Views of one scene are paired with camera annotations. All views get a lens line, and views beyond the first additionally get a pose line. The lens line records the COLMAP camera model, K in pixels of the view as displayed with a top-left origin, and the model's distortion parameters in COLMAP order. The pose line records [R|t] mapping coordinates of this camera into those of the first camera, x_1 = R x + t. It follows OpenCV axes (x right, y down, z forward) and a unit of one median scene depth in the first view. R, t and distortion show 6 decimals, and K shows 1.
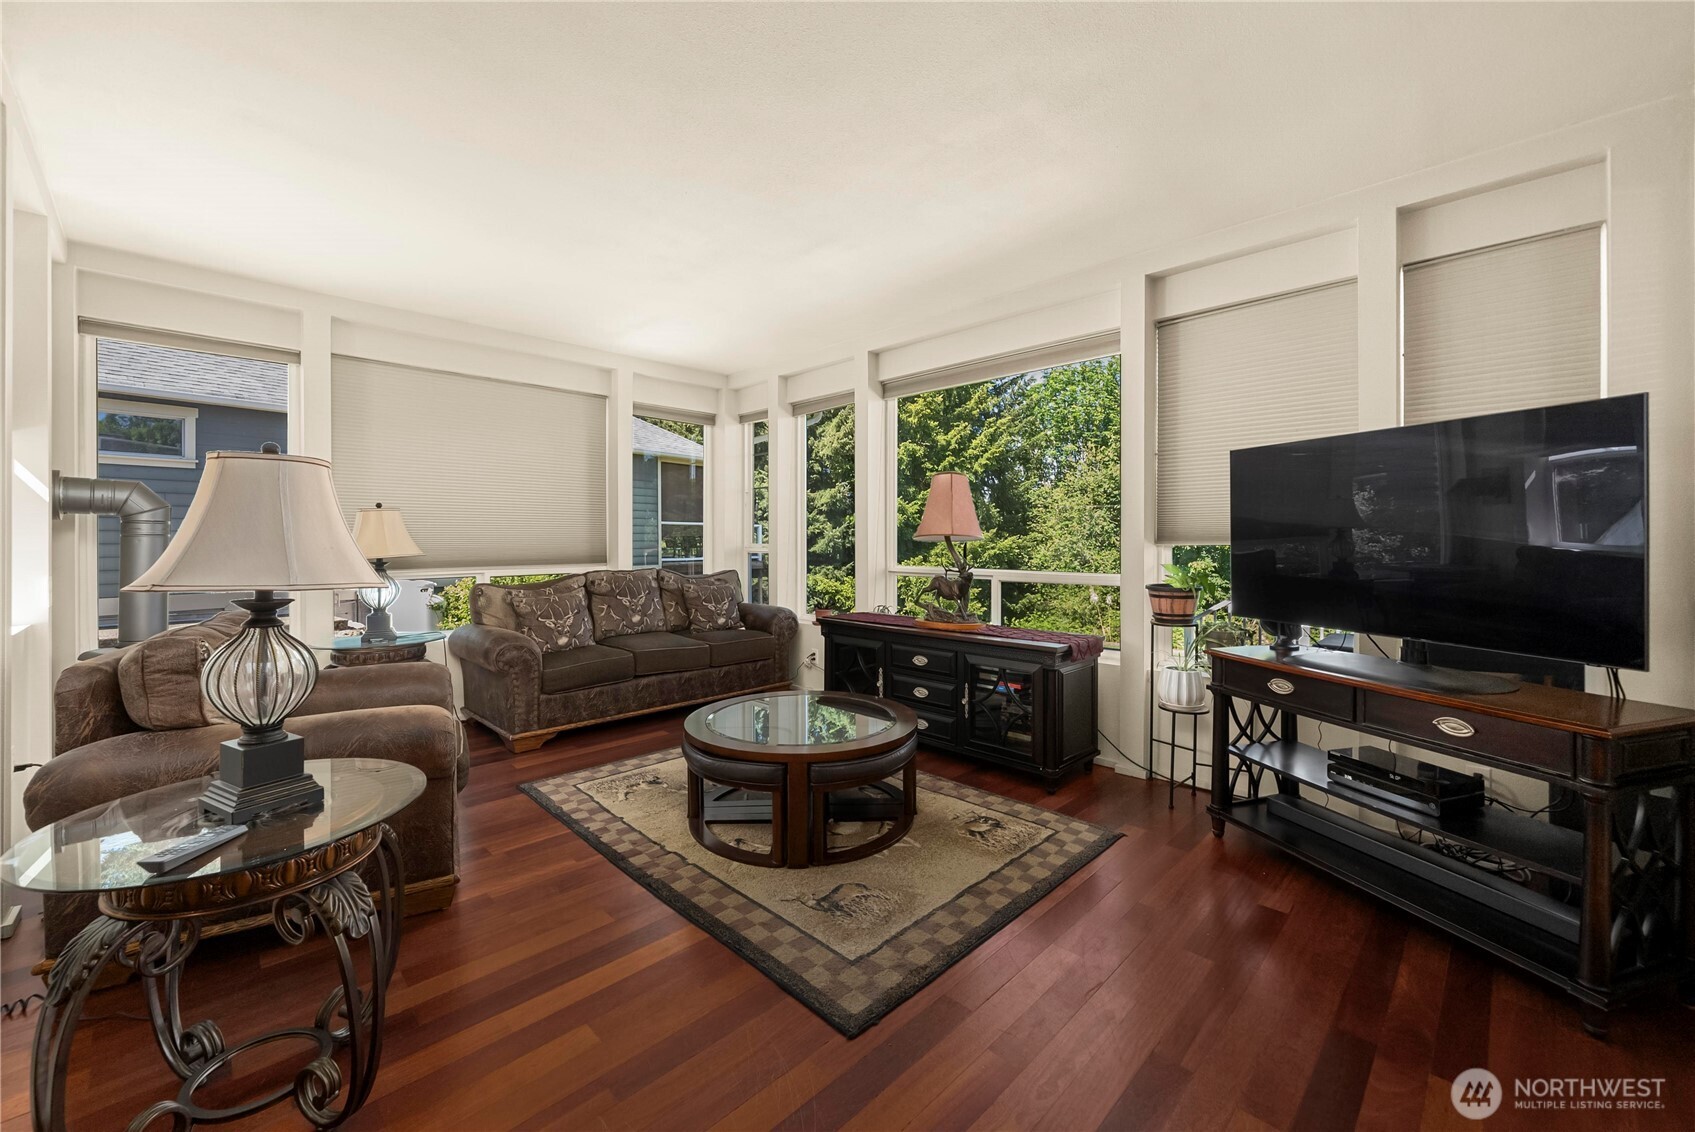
lens RADIAL K [[671.5, 0, 843.4], [0, 671.5, 543.6], [0, 0, 1]] dist [-0.003672, -0.000451]
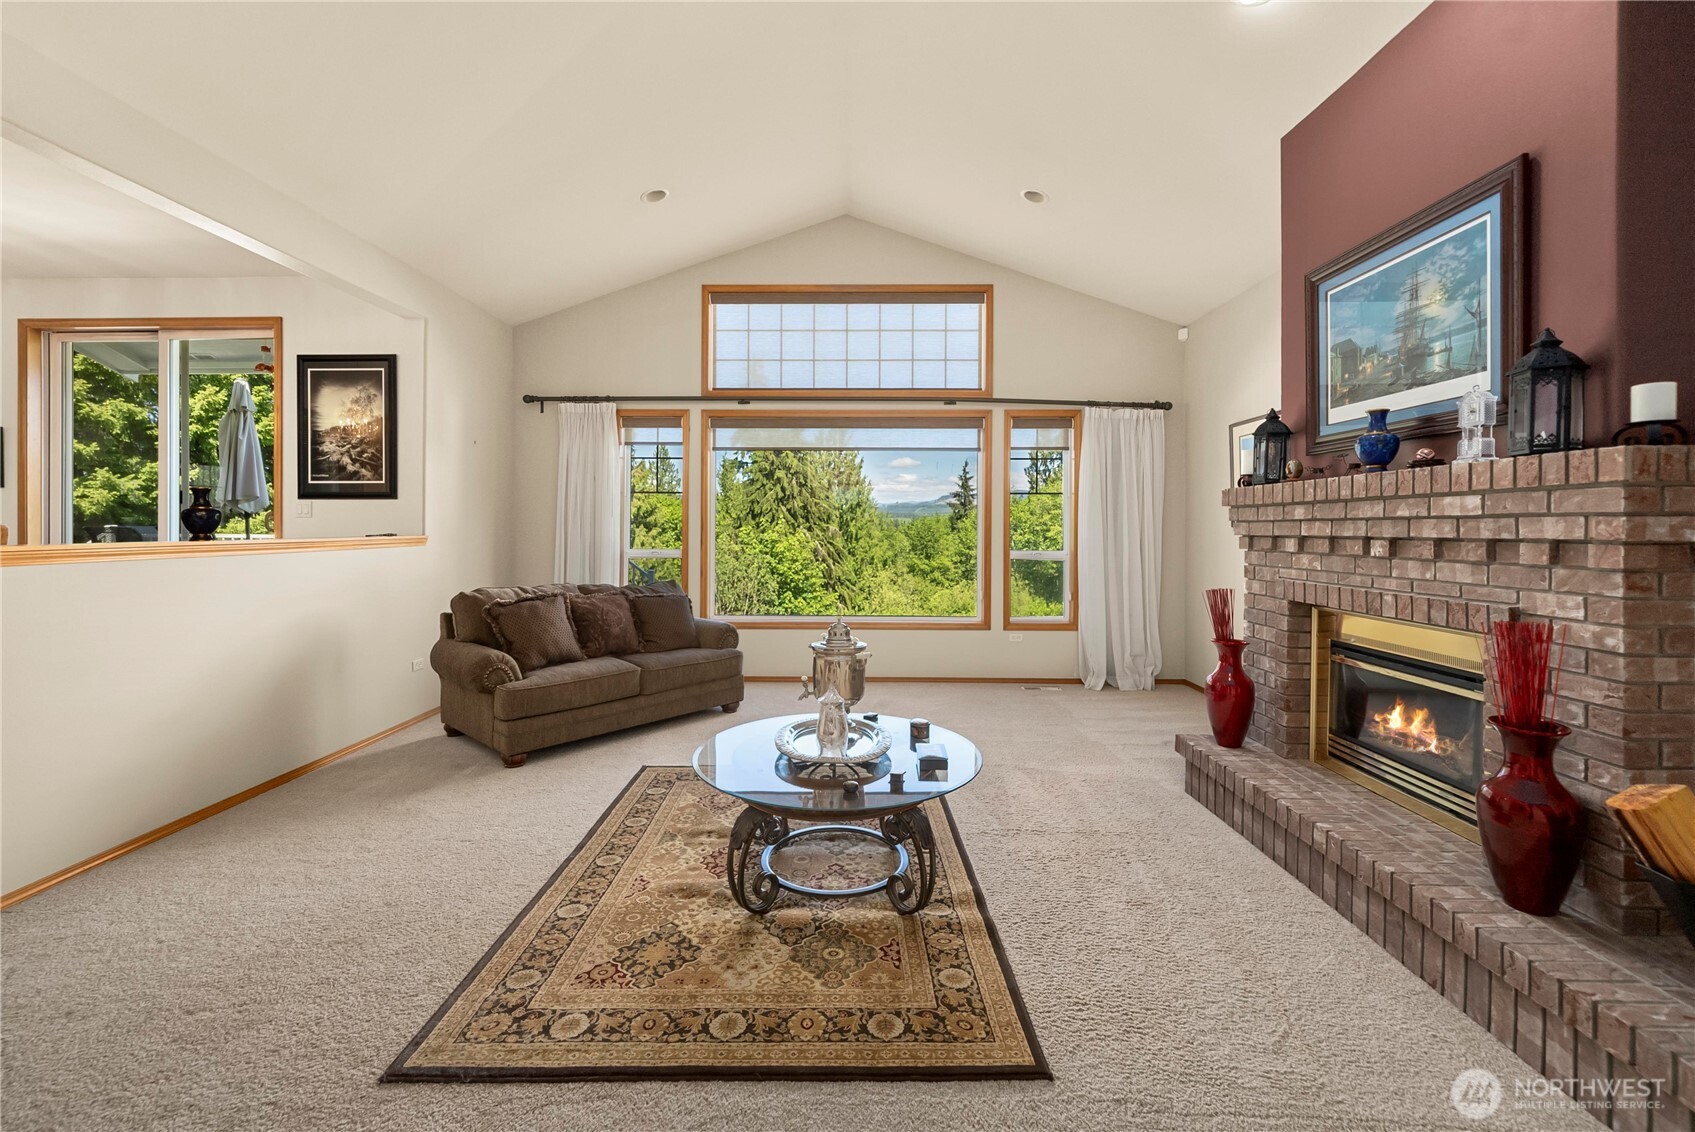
lens RADIAL K [[697.0, 0, 848.8], [0, 697.0, 529.7], [0, 0, 1]] dist [-0.000945, -0.000206]
pose [[0.720885, 0.003104, 0.693047, 0.943174], [0.001292, 0.999982, -0.005823, 0.059904], [-0.693053, 0.005093, 0.720869, -1.324203]]
